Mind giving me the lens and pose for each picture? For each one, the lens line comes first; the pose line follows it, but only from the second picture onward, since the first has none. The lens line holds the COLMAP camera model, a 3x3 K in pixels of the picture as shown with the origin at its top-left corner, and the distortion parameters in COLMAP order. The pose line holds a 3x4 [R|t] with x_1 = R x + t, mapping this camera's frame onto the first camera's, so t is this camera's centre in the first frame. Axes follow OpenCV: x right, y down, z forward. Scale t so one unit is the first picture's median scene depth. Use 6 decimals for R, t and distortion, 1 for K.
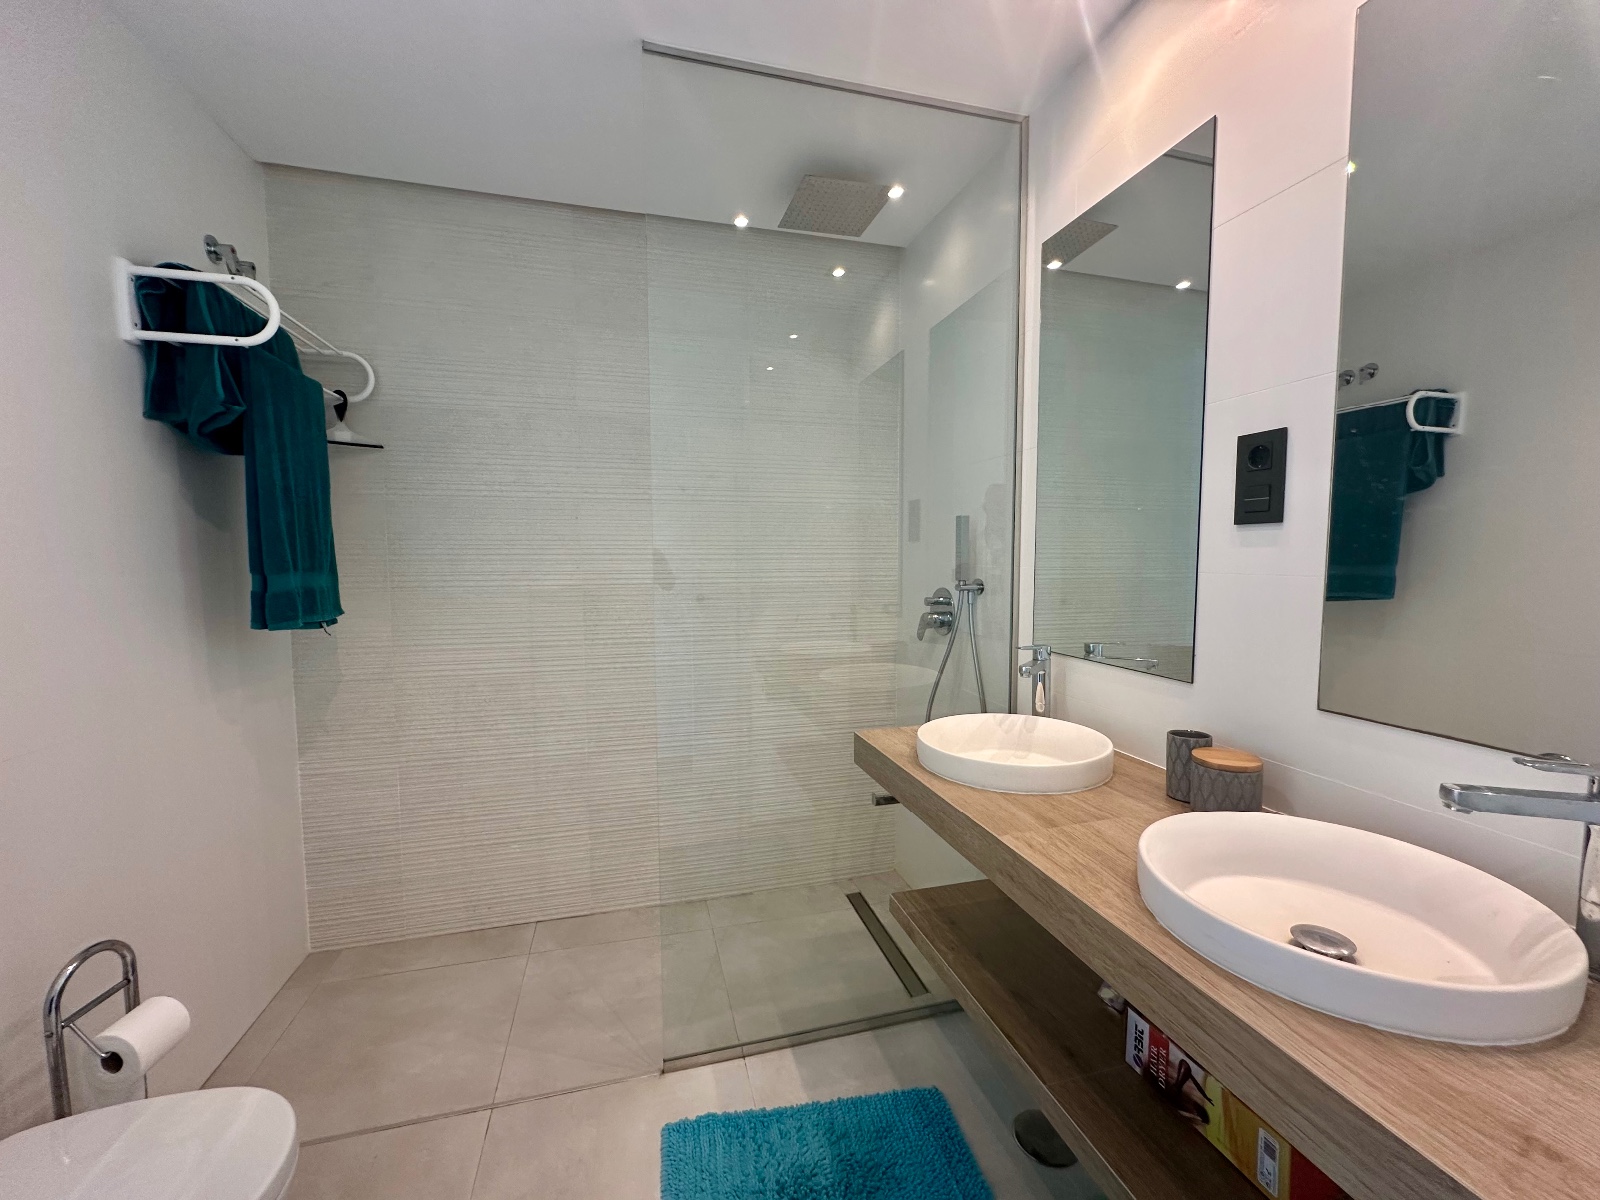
lens RADIAL K [[641.6, 0, 797.2], [0, 641.6, 600.0], [0, 0, 1]] dist [-0.001426, 0.000118]
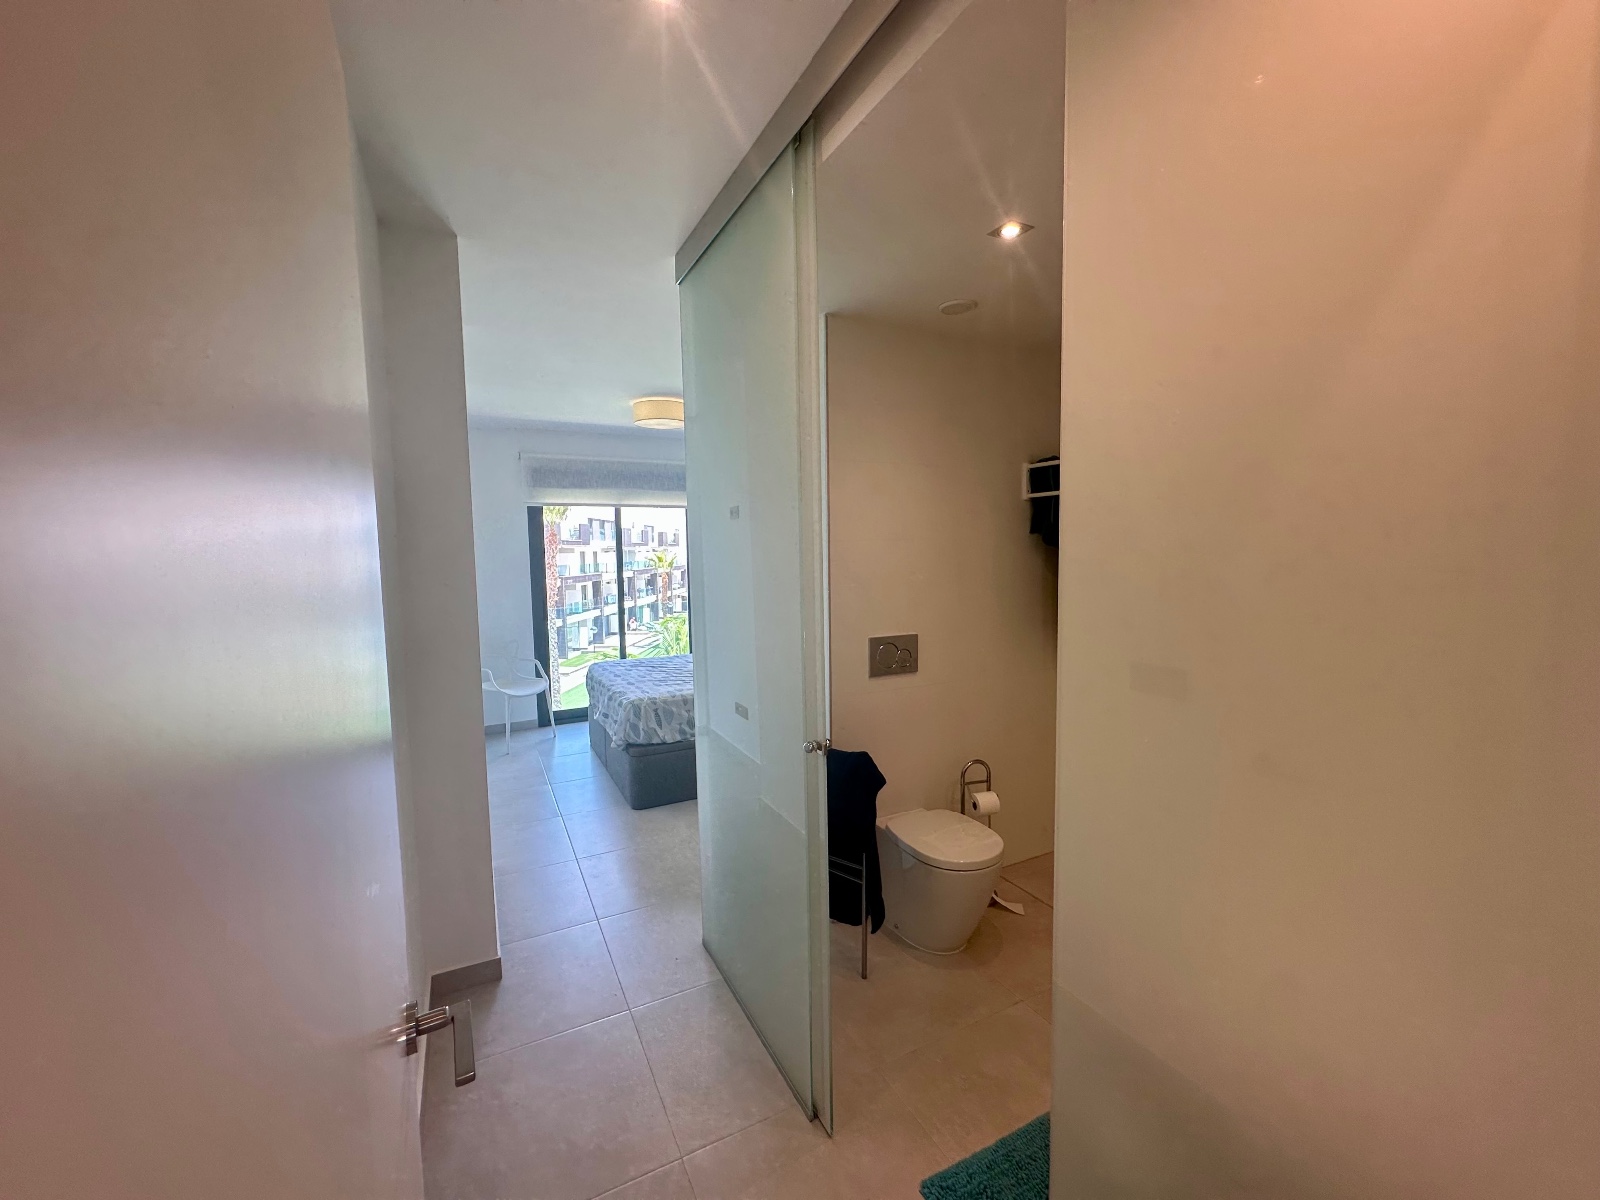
lens RADIAL K [[639.6, 0, 796.7], [0, 639.6, 601.4], [0, 0, 1]] dist [-0.000316, 0.000036]
pose [[0.212773, 0.077020, -0.974061, 0.808661], [-0.053456, 0.996313, 0.067103, -0.146285], [0.975638, 0.037792, 0.216106, -0.180012]]
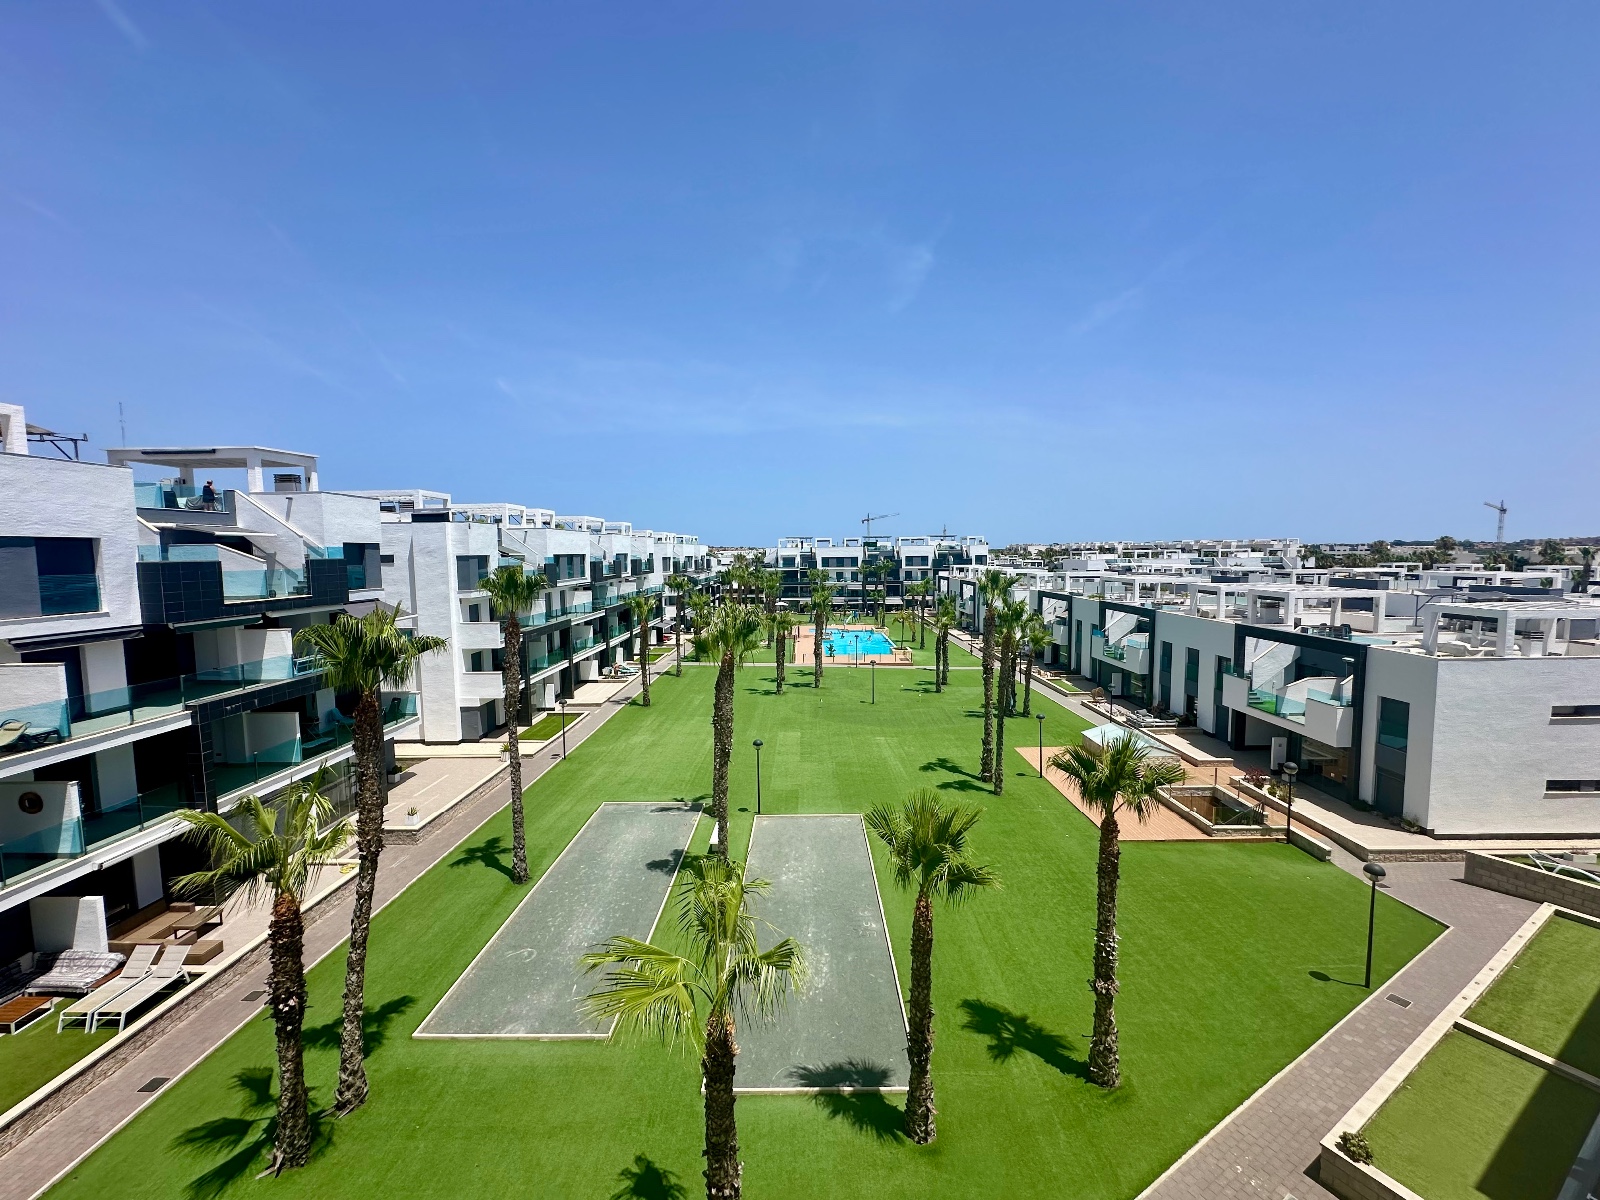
lens RADIAL K [[639.6, 0, 799.1], [0, 639.6, 598.1], [0, 0, 1]] dist [-0.000079, -0.000041]
pose [[0.266687, 0.069498, -0.961274, -3.288489], [-0.053222, 0.996937, 0.057311, -2.178418], [0.962313, 0.035877, 0.269569, -0.848194]]
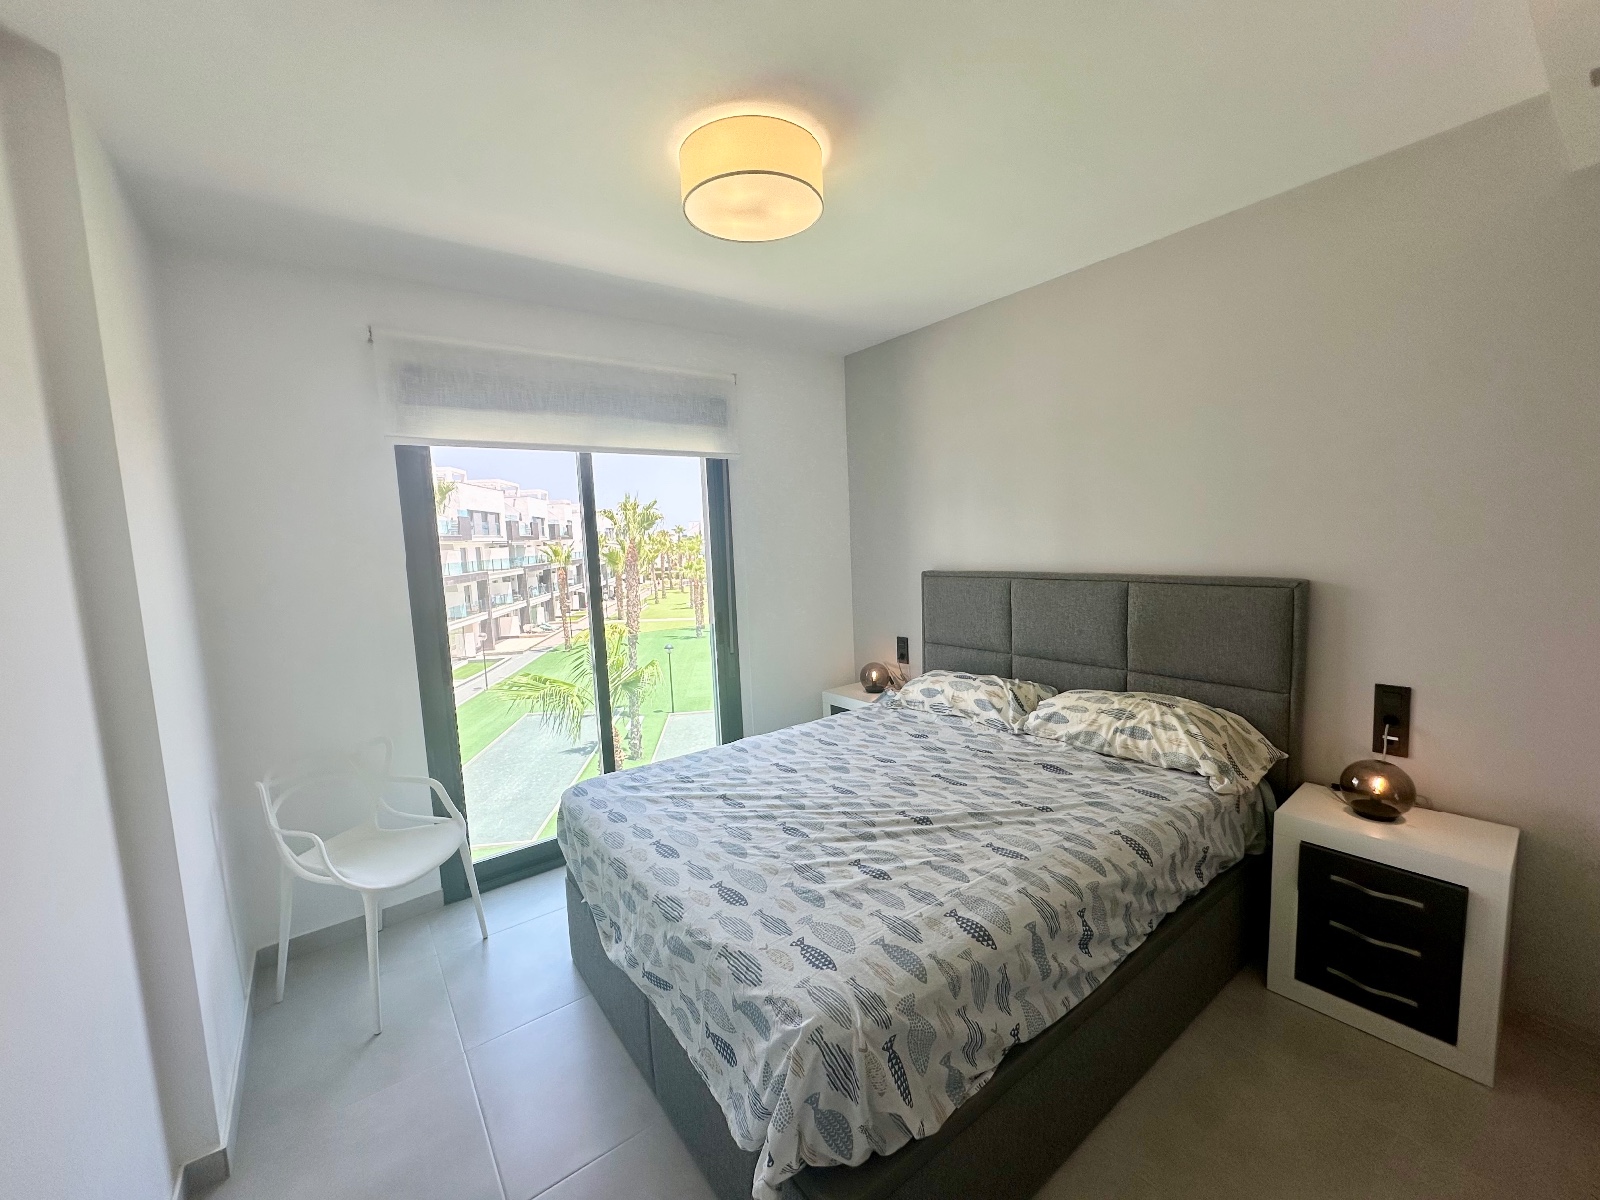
lens RADIAL K [[639.6, 0, 796.7], [0, 639.6, 601.4], [0, 0, 1]] dist [-0.000316, 0.000036]
pose [[0.367048, 0.081801, -0.926598, -1.085222], [-0.020409, 0.996594, 0.079896, -0.111324], [0.929978, -0.010415, 0.367467, -0.538482]]
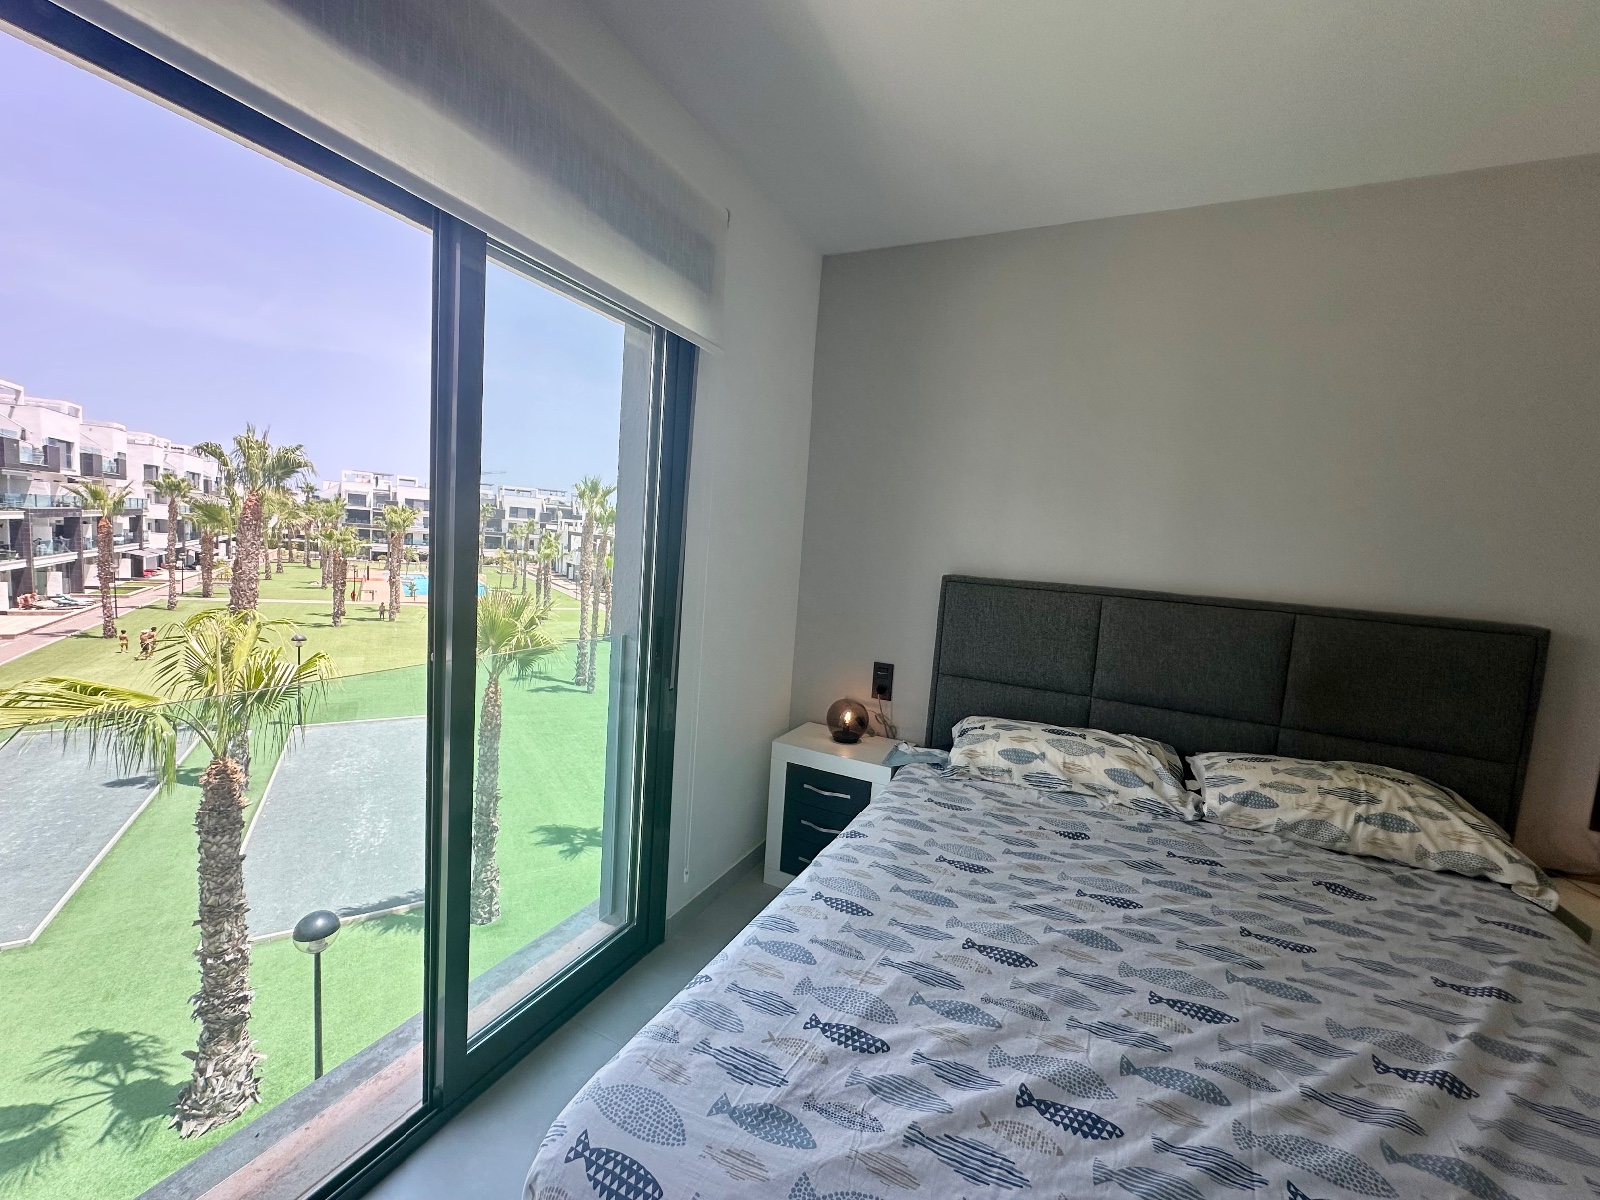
lens RADIAL K [[638.0, 0, 798.7], [0, 638.0, 601.2], [0, 0, 1]] dist [-0.005565, 0.002223]
pose [[0.751986, 0.120664, -0.648041, -2.240840], [-0.118276, 0.991847, 0.047433, -0.013146], [0.648481, 0.040979, 0.760127, -0.758853]]
